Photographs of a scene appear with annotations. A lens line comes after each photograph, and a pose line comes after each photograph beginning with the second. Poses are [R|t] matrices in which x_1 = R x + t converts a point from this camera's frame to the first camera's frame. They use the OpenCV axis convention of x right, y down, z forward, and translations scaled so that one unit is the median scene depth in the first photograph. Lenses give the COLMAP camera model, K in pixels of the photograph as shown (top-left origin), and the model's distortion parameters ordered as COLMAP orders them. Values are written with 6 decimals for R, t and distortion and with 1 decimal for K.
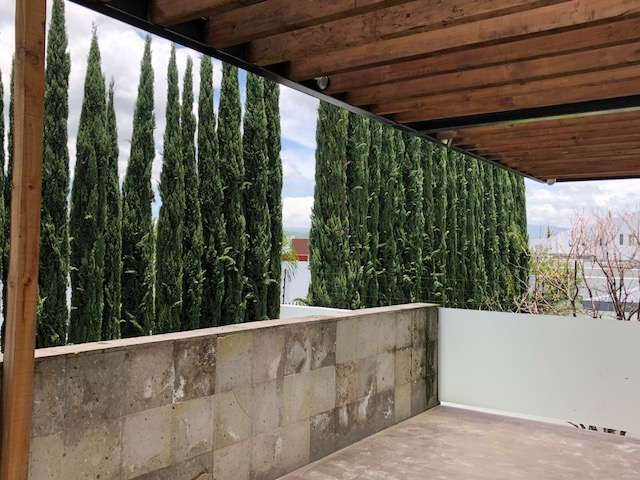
lens RADIAL K [[619.2, 0, 329.3], [0, 619.2, 239.4], [0, 0, 1]] dist [0.166823, -0.422683]
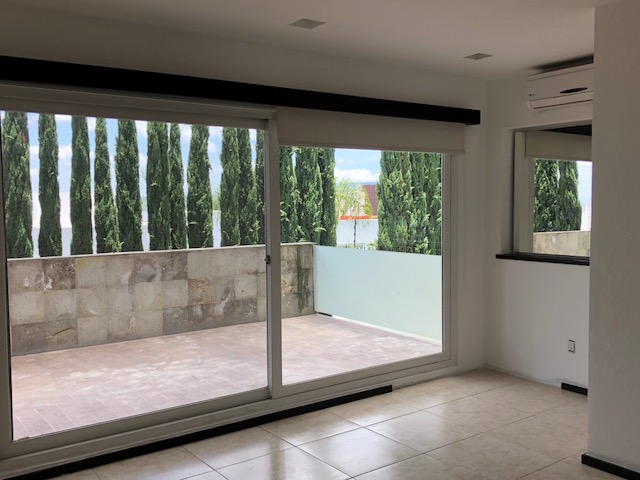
lens RADIAL K [[619.2, 0, 329.3], [0, 619.2, 239.4], [0, 0, 1]] dist [0.166823, -0.422683]
pose [[0.946035, -0.010553, -0.323893, 0.324680], [0.036990, 0.996454, 0.075574, -0.003449], [0.321946, -0.083476, 0.943071, -0.144705]]
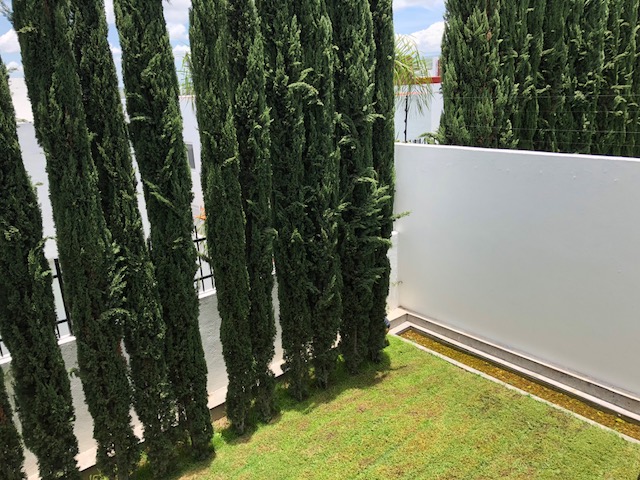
lens RADIAL K [[527.4, 0, 322.5], [0, 527.4, 238.0], [0, 0, 1]] dist [0.043620, -0.042176]
pose [[0.959564, 0.015992, -0.281037, 0.015865], [0.072729, 0.950402, 0.302403, 0.013863], [0.271934, -0.310614, 0.910808, 0.423491]]
